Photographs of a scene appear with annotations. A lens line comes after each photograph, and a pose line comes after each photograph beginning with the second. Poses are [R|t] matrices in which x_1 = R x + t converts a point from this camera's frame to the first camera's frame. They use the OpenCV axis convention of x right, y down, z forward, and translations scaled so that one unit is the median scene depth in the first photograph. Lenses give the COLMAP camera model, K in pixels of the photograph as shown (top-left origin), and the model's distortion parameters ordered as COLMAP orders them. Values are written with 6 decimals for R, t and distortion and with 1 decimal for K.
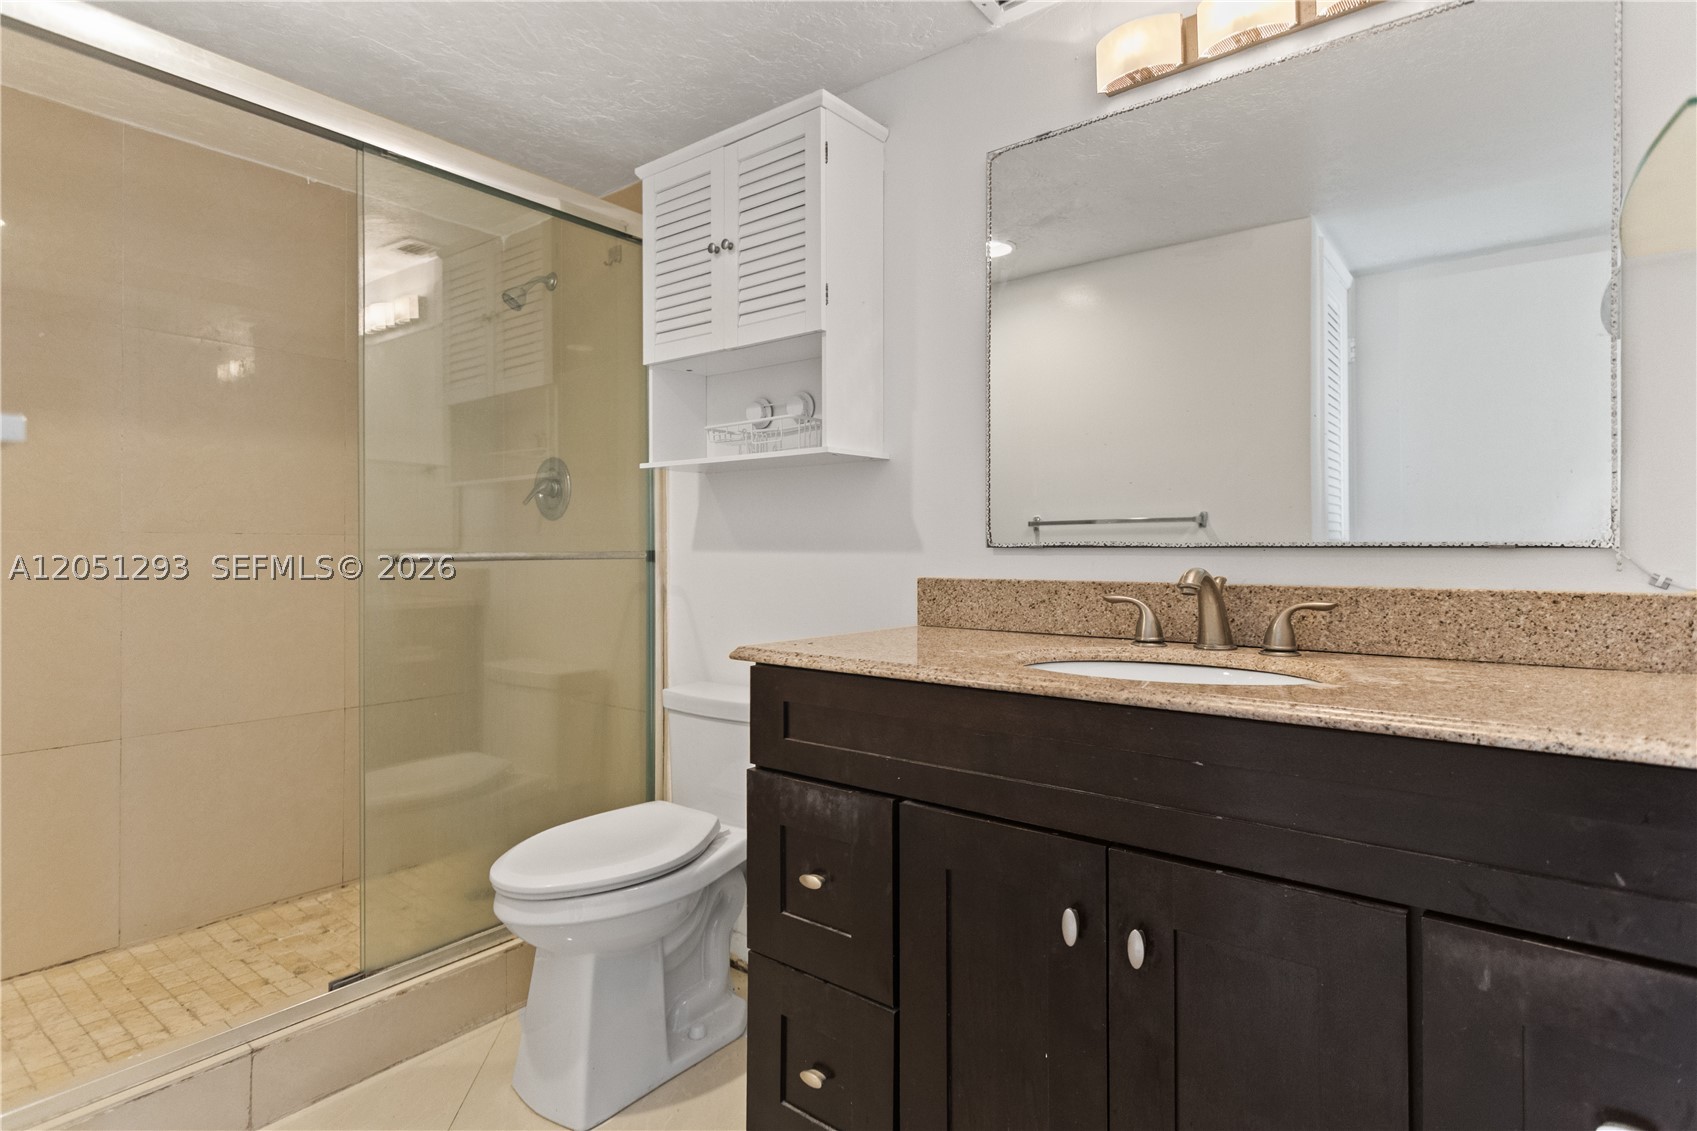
lens RADIAL K [[834.8, 0, 835.5], [0, 834.8, 544.9], [0, 0, 1]] dist [0.009519, -0.002446]
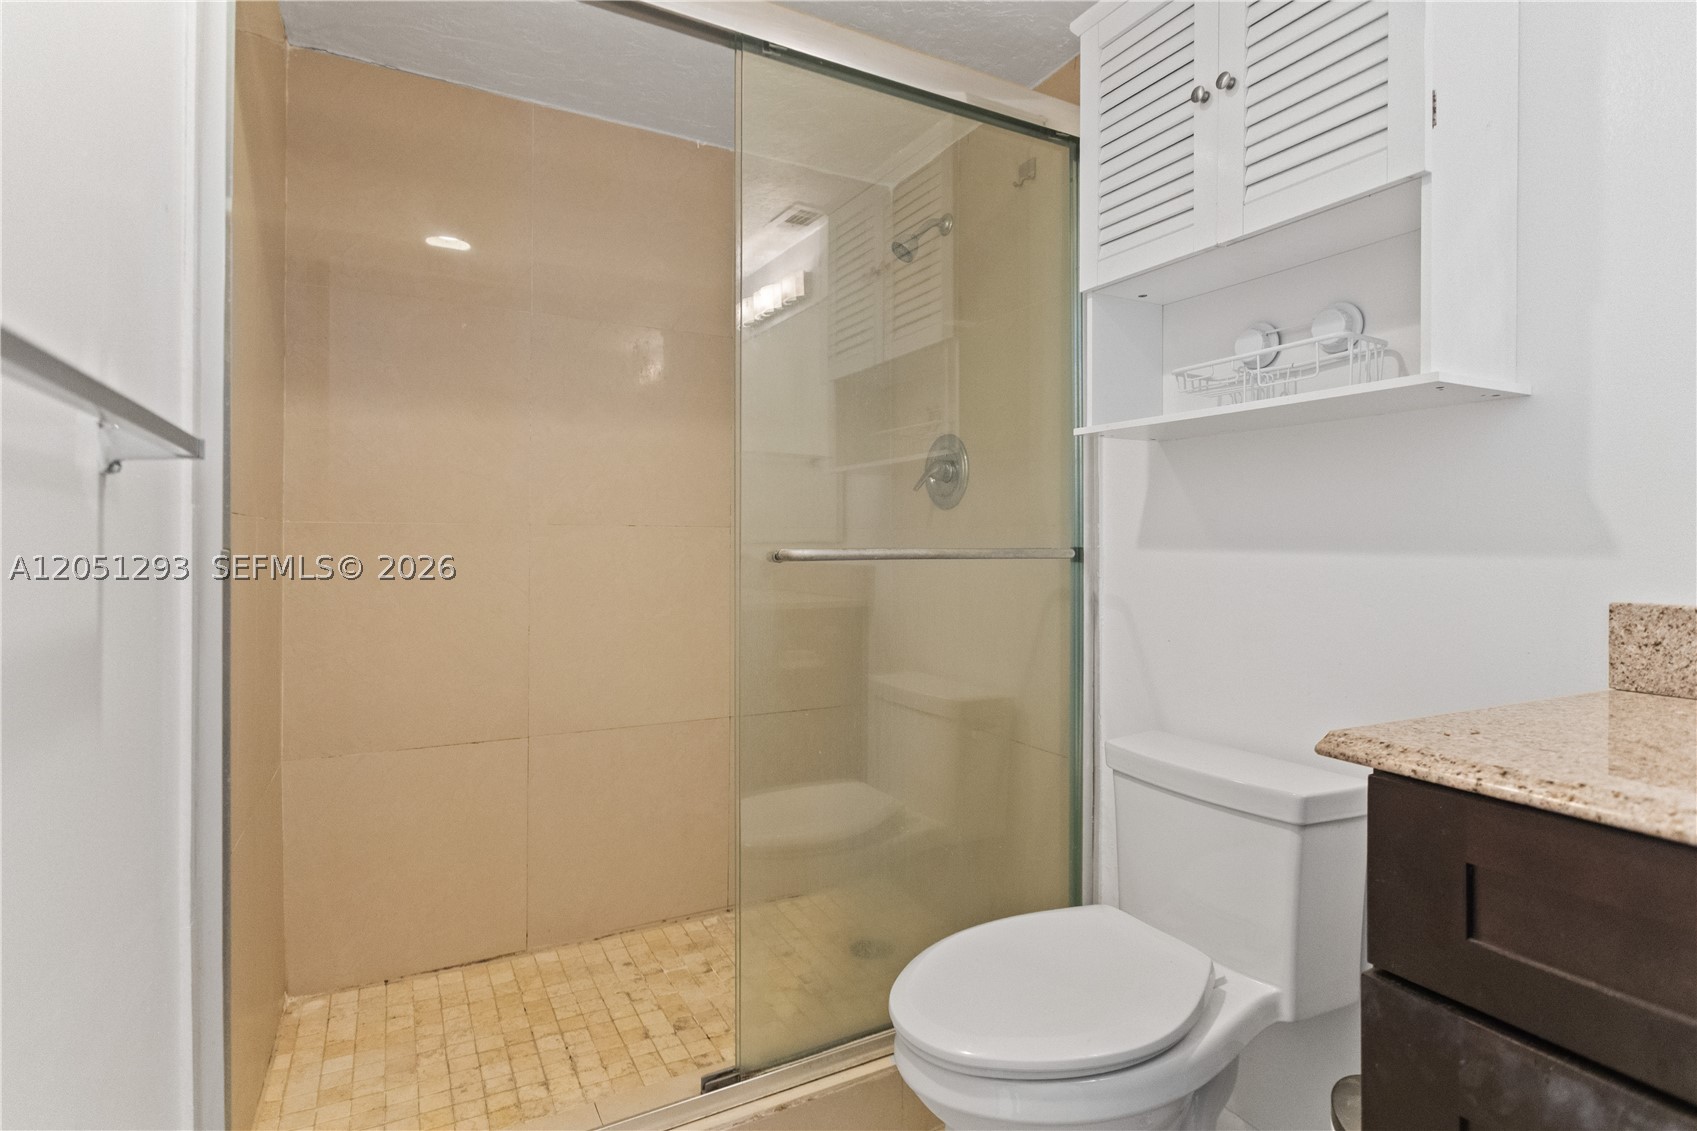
lens RADIAL K [[834.8, 0, 846.7], [0, 834.8, 551.4], [0, 0, 1]] dist [0.009519, -0.002446]
pose [[0.916673, 0.010915, -0.399490, -0.120069], [-0.004970, 0.999861, 0.015914, -0.000712], [0.399608, -0.012602, 0.916600, 0.244503]]
